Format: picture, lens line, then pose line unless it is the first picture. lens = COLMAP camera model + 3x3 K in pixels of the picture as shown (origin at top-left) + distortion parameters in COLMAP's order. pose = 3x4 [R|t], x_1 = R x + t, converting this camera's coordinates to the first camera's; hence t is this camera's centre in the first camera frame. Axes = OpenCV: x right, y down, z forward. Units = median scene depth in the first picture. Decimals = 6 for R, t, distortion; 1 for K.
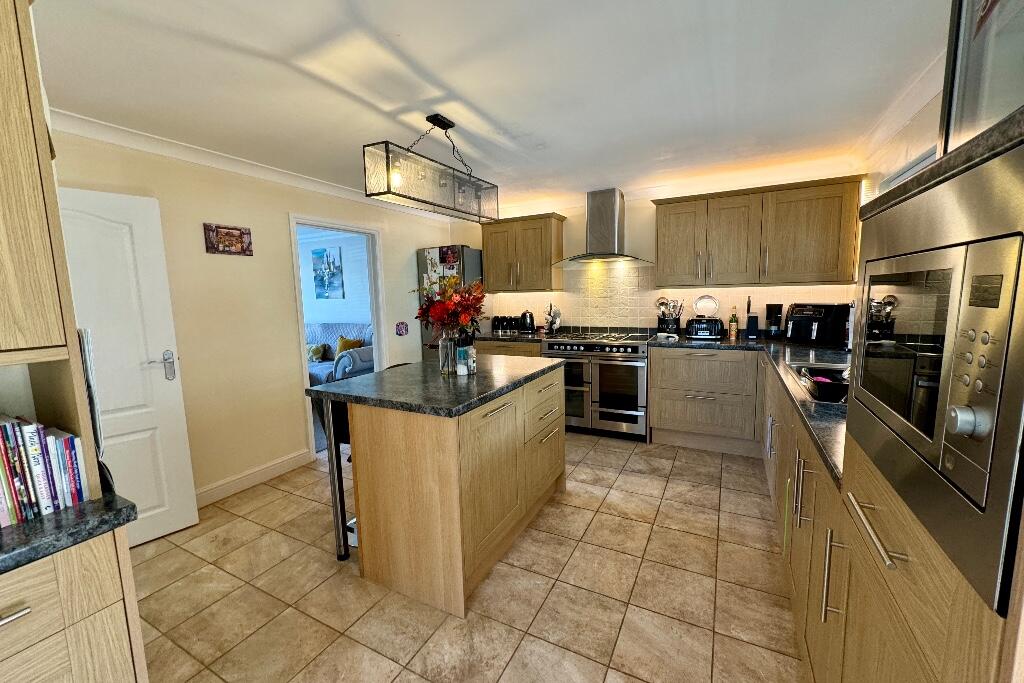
lens RADIAL K [[408.3, 0, 512.0], [0, 408.3, 341.5], [0, 0, 1]] dist [-0.001797, -0.000295]
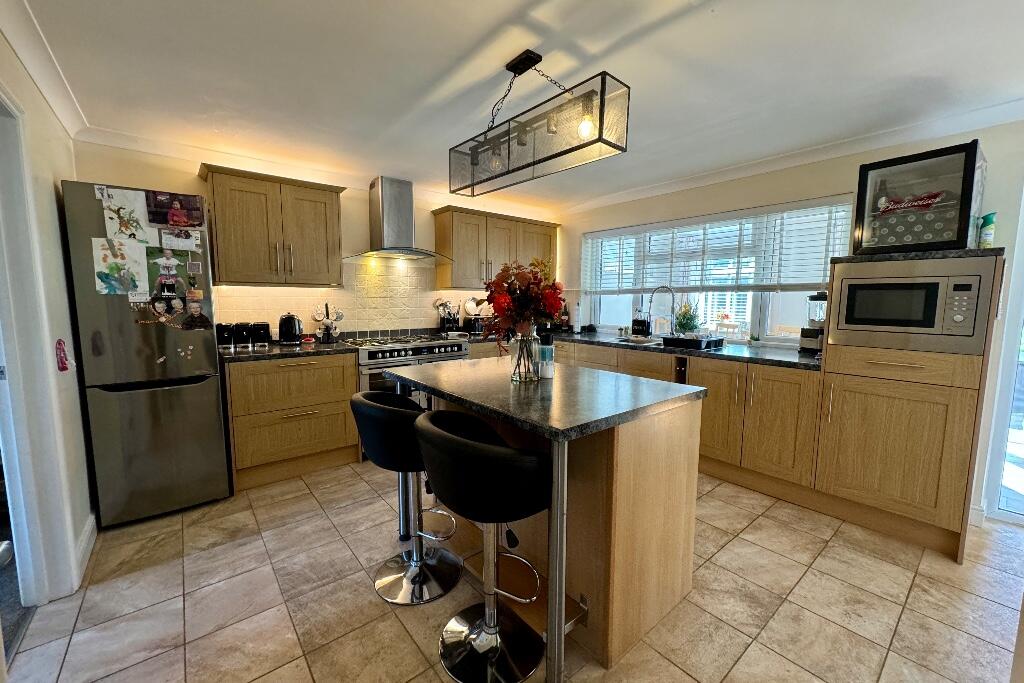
lens RADIAL K [[408.3, 0, 512.0], [0, 408.3, 341.5], [0, 0, 1]] dist [-0.001797, -0.000295]
pose [[0.383609, -0.068901, 0.920922, -0.500675], [0.093339, 0.994999, 0.035563, -0.016591], [-0.918766, 0.072316, 0.388122, 0.397109]]
